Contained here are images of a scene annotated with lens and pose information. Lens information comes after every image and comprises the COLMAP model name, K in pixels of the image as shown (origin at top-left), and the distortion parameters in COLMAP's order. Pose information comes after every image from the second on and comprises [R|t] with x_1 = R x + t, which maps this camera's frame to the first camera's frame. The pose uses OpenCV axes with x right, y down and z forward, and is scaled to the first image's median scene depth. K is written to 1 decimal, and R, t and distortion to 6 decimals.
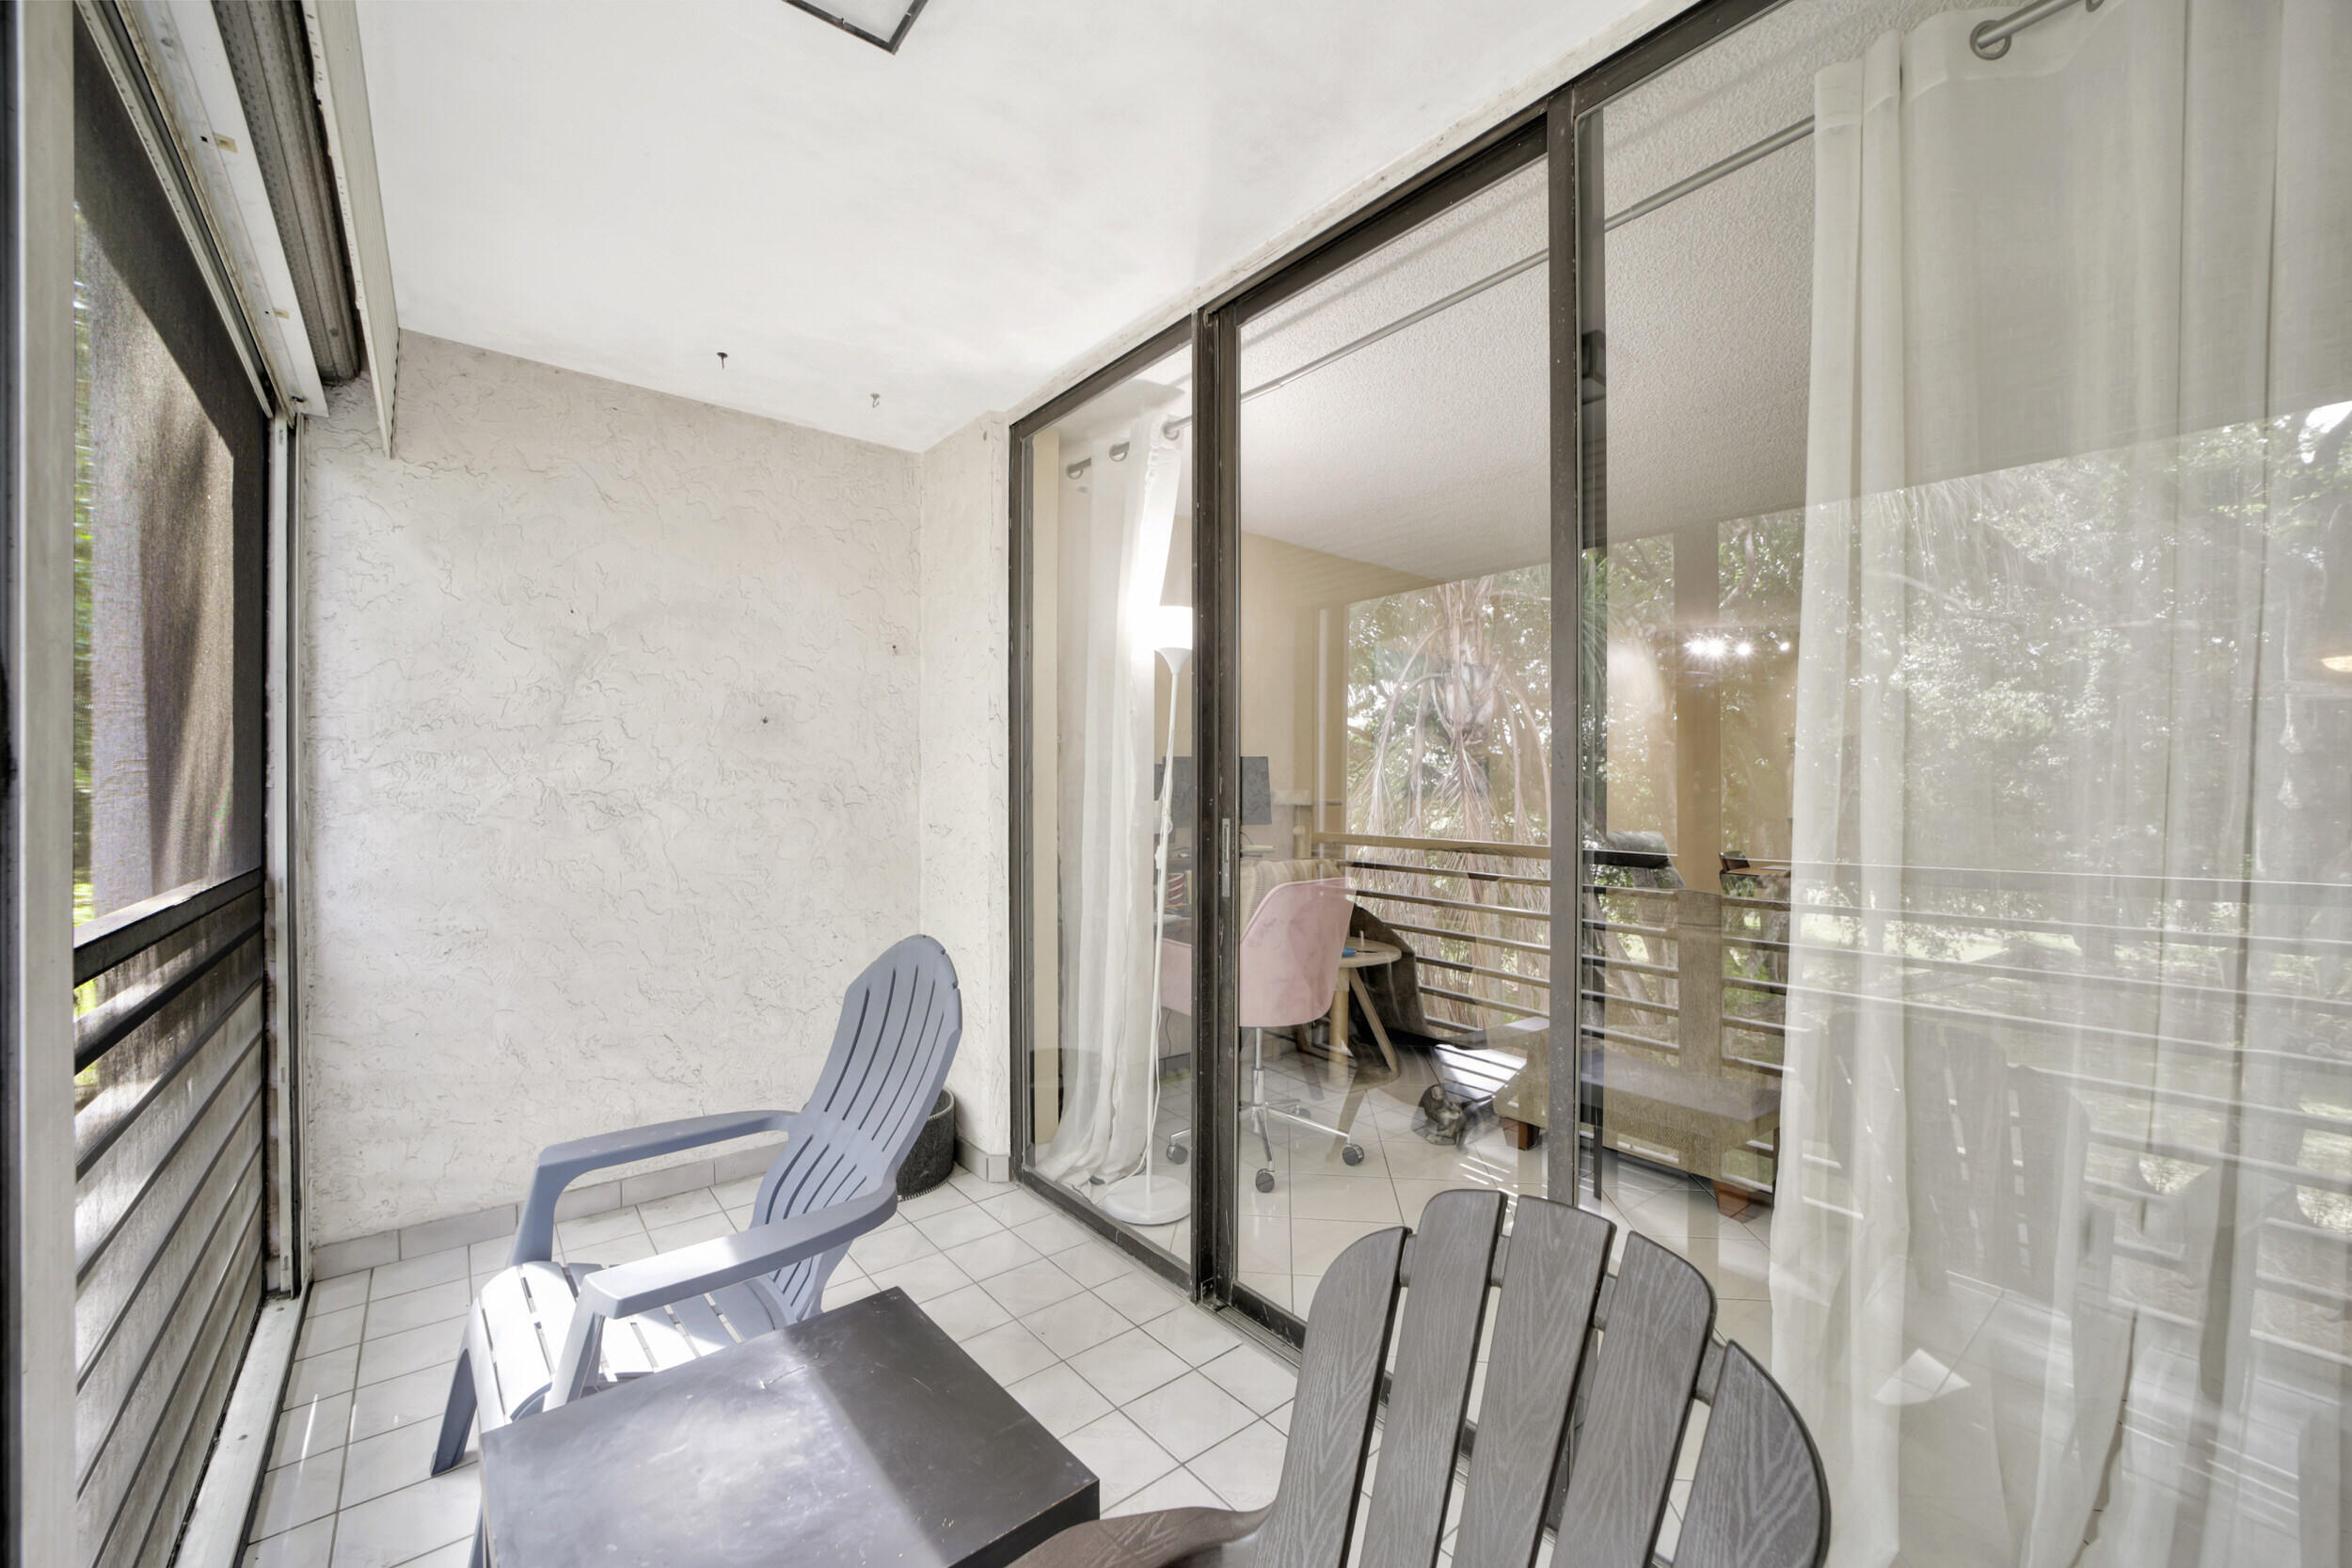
lens RADIAL K [[918.4, 0, 1176.6], [0, 918.4, 798.7], [0, 0, 1]] dist [-0.028506, 0.007395]
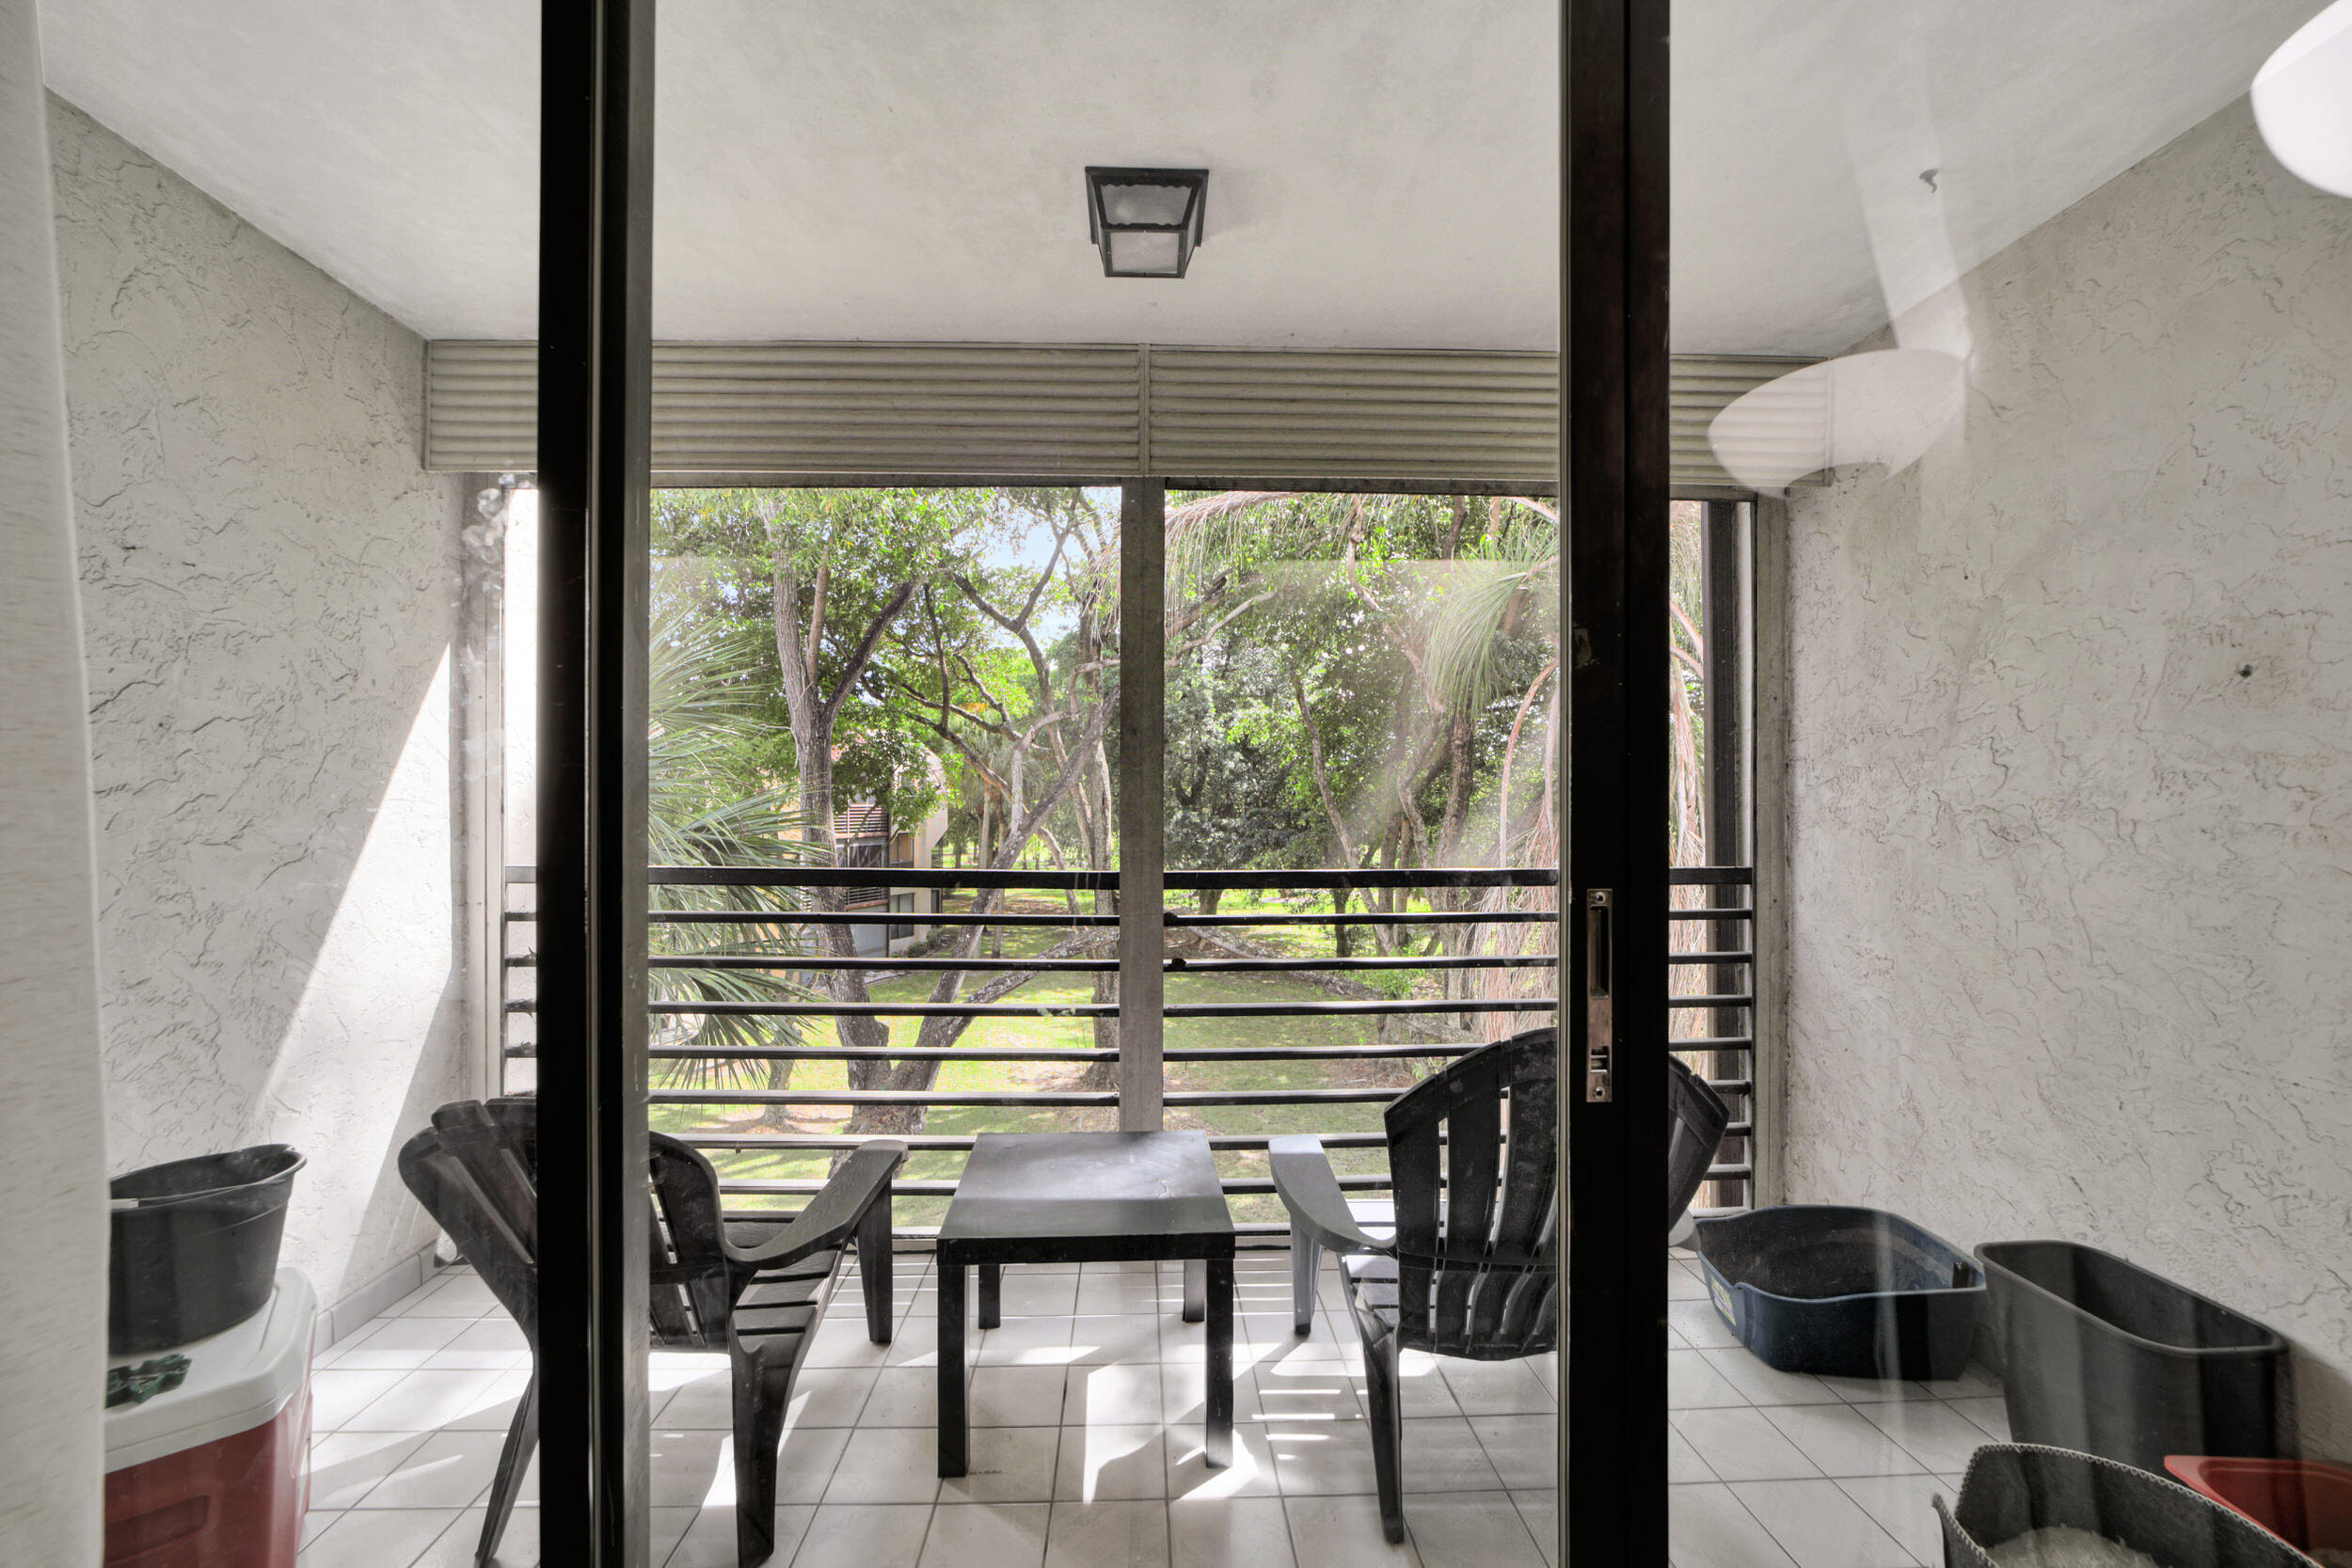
lens RADIAL K [[918.4, 0, 1181.1], [0, 918.4, 799.5], [0, 0, 1]] dist [-0.028506, 0.007395]
pose [[-0.605953, -0.007573, -0.795464, 0.371761], [-0.012332, 0.999924, -0.000125, -0.006121], [0.795405, 0.009734, -0.606000, 0.950773]]
